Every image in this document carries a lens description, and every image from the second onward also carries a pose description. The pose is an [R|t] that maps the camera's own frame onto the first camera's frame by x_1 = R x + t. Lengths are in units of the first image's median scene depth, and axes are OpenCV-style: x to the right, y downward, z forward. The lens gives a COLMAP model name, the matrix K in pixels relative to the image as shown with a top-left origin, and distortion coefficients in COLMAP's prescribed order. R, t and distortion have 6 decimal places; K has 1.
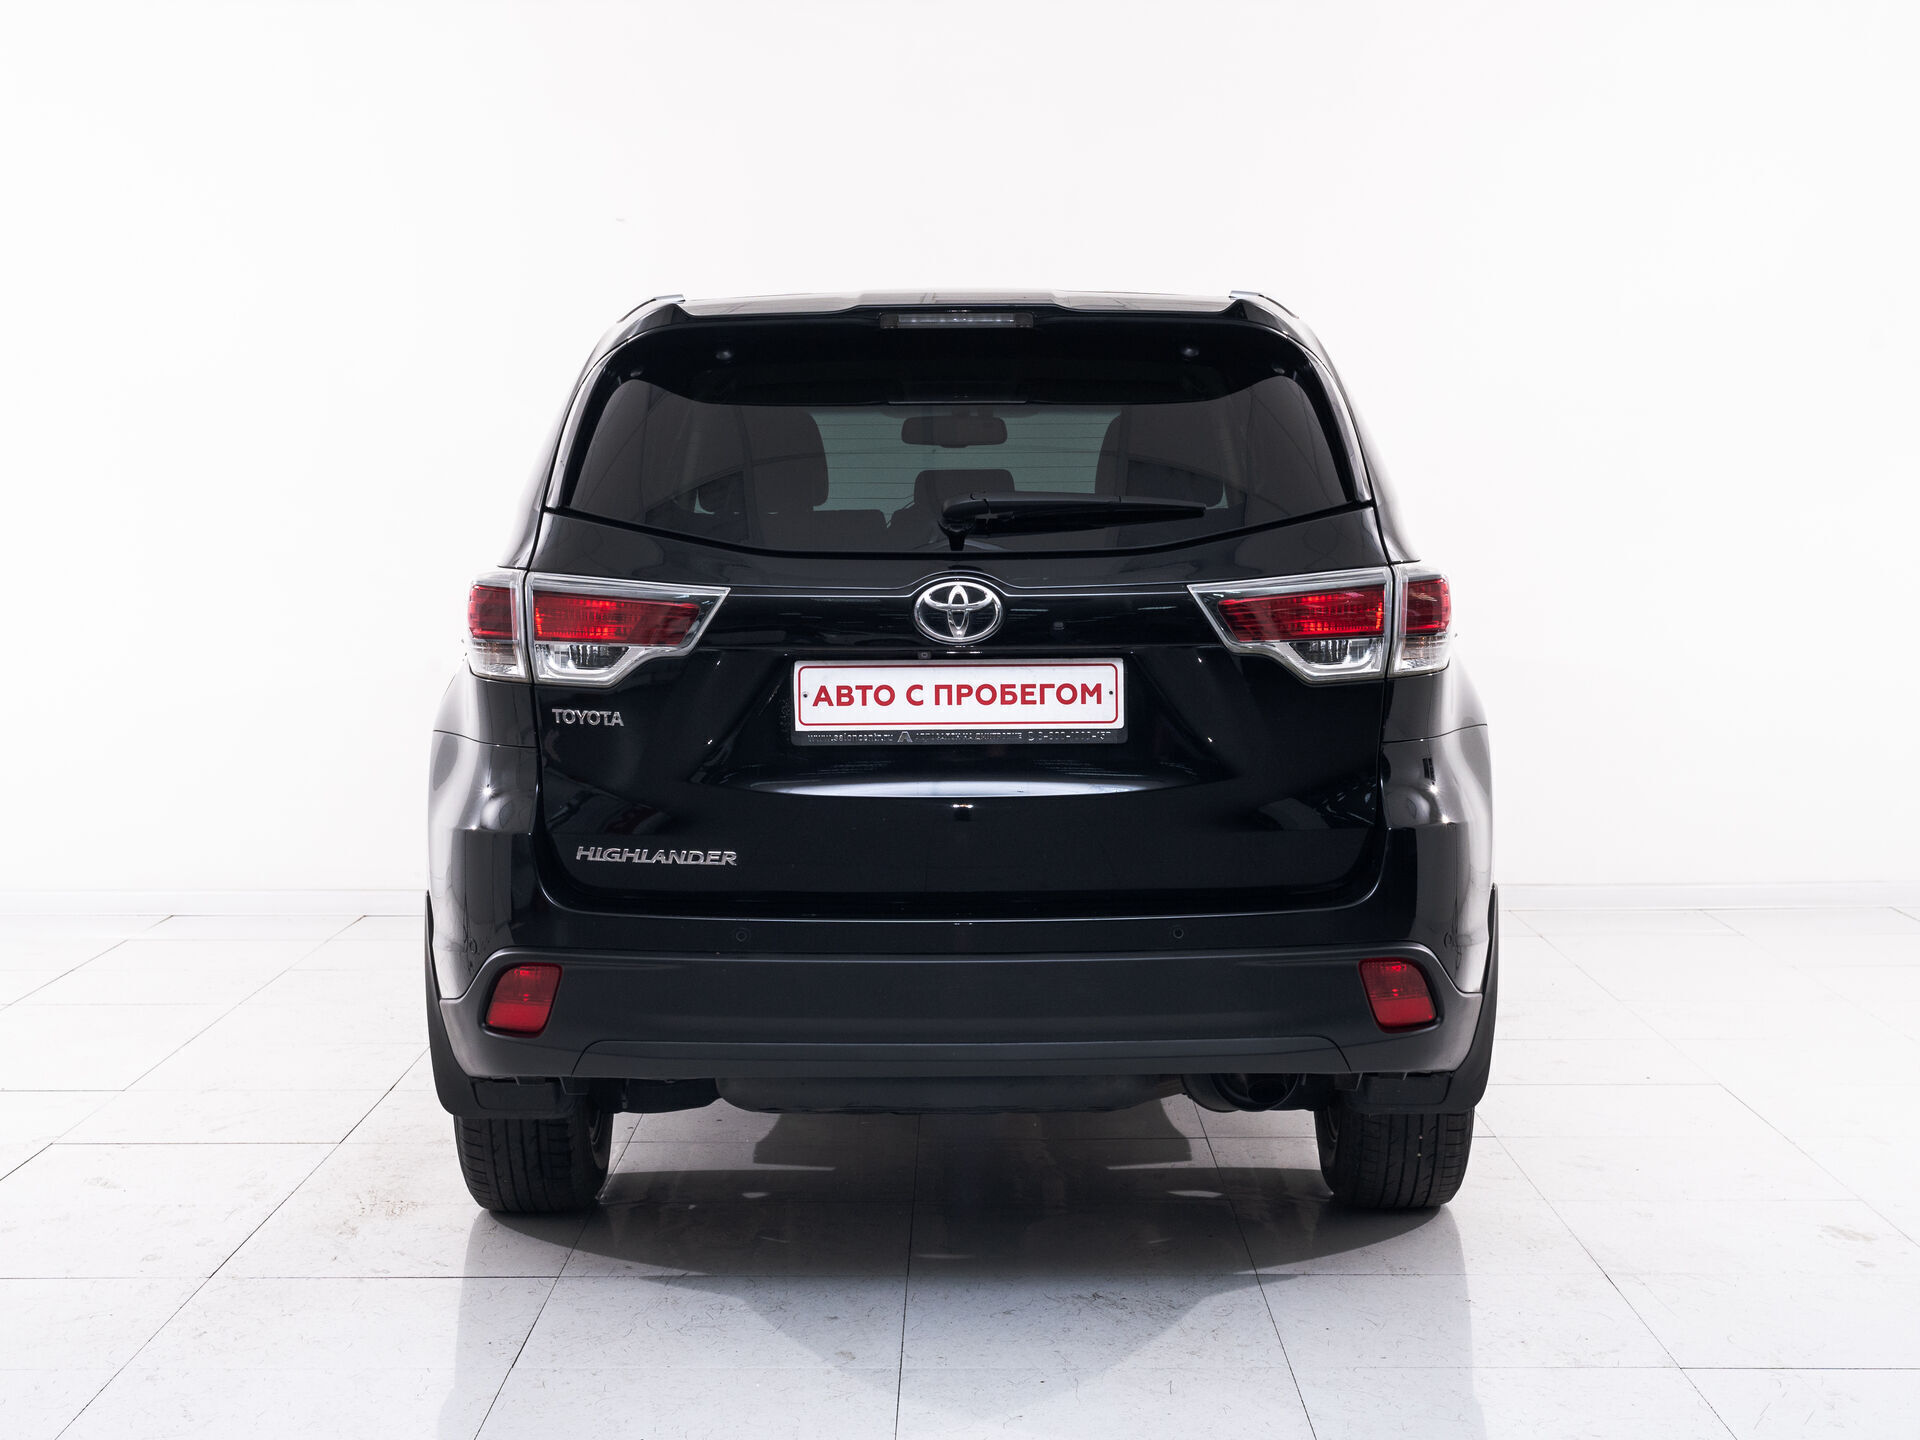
lens RADIAL K [[3231.9, 0, 971.7], [0, 3231.9, 710.9], [0, 0, 1]] dist [-0.000925, 0.000000]
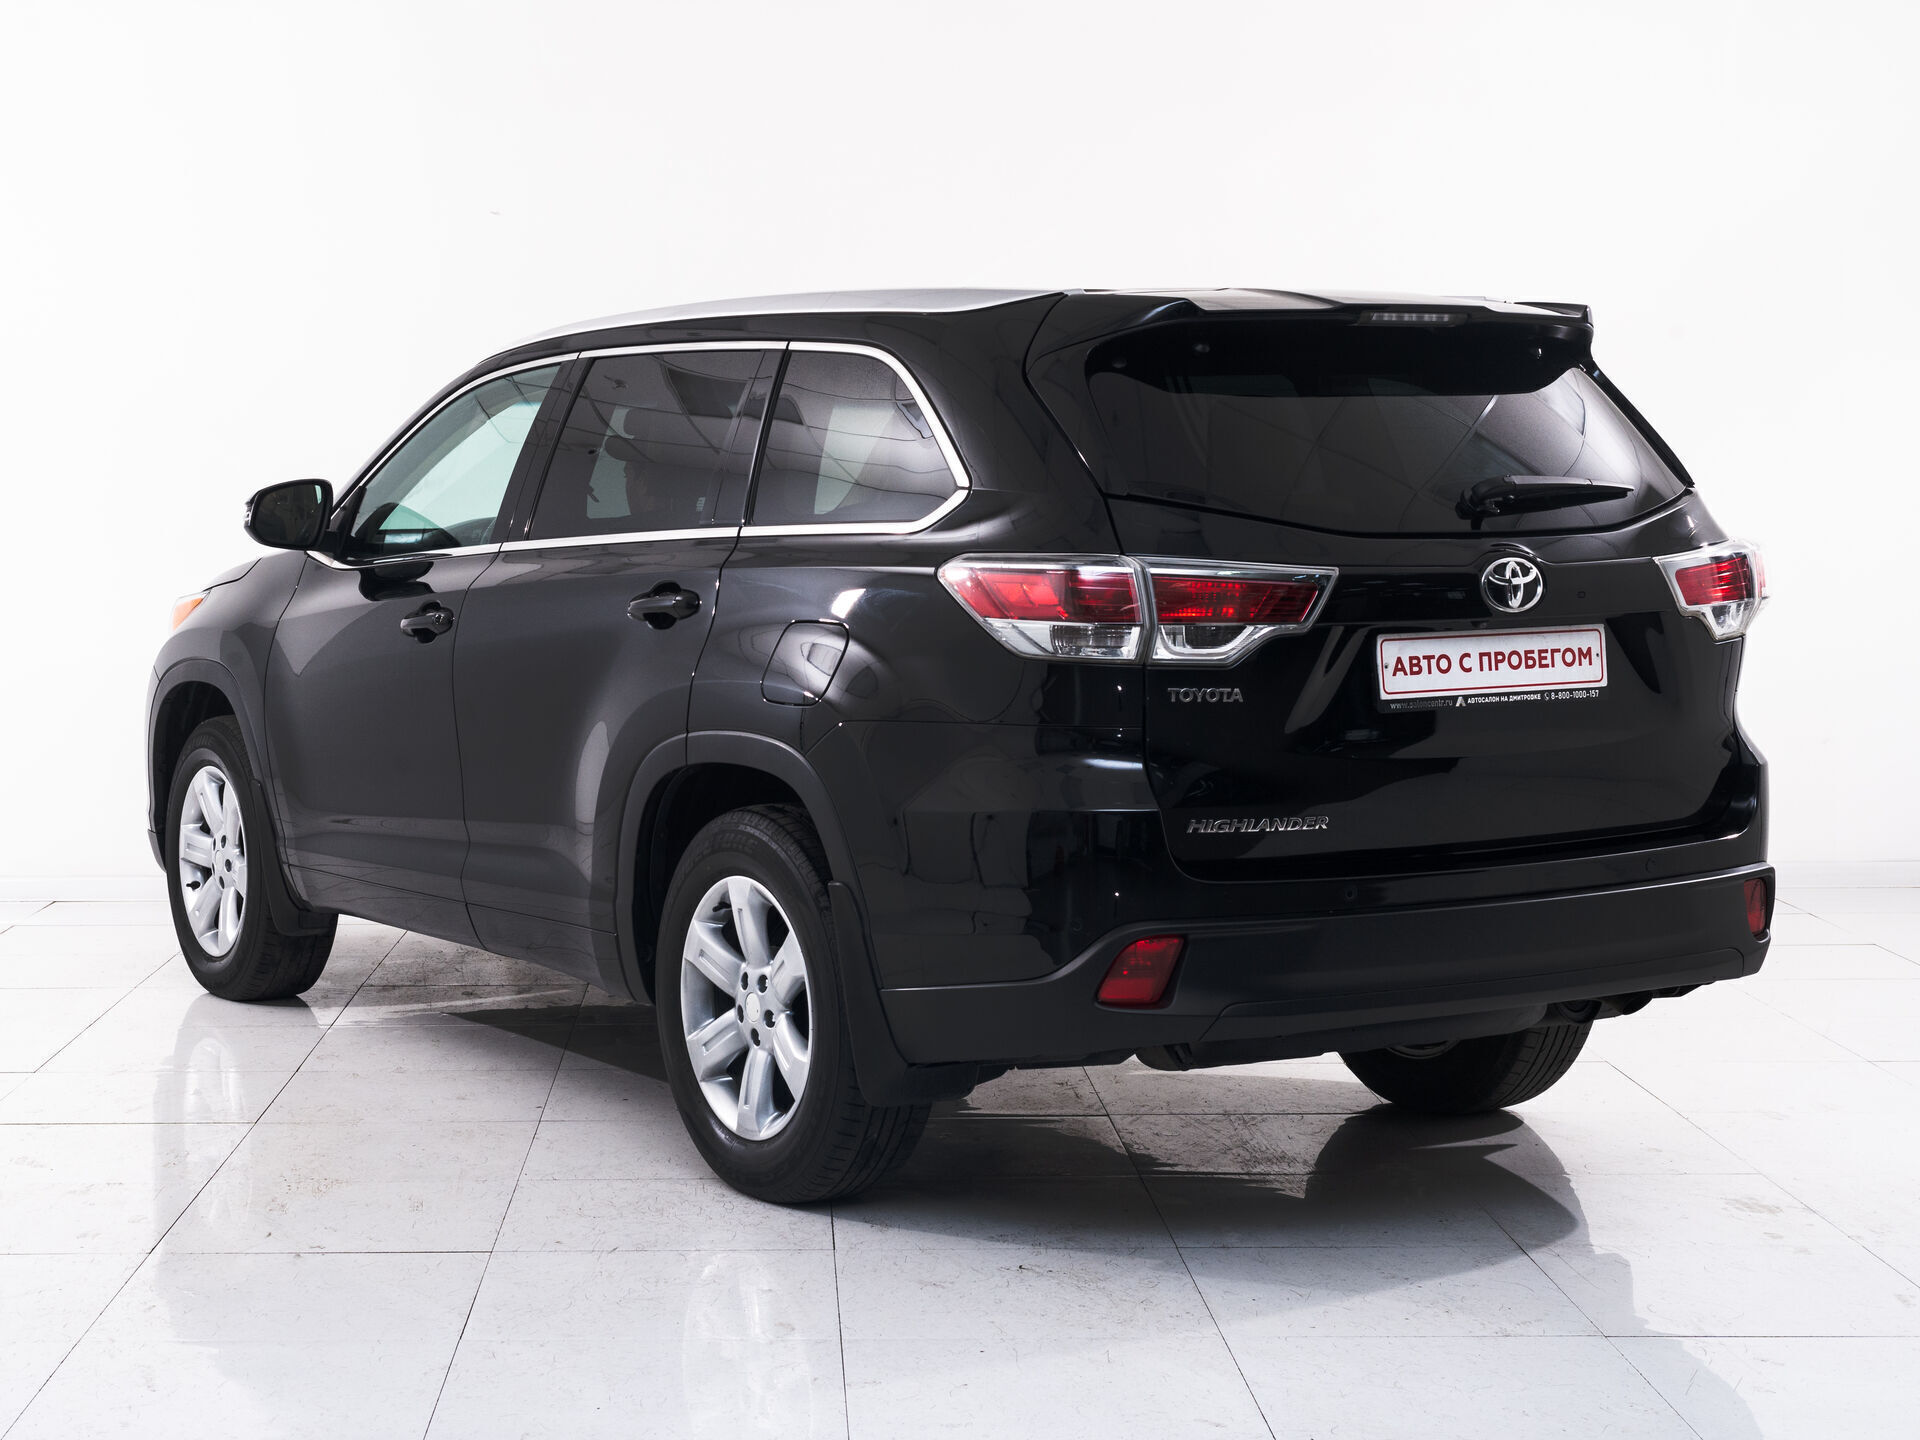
lens RADIAL K [[3231.9, 0, 944.5], [0, 3231.9, 736.1], [0, 0, 1]] dist [-0.000925, 0.000000]
pose [[0.844325, -0.044782, 0.533956, -0.749904], [0.038560, 0.998996, 0.022811, -0.011785], [-0.534441, 0.001329, 0.845204, 0.171300]]
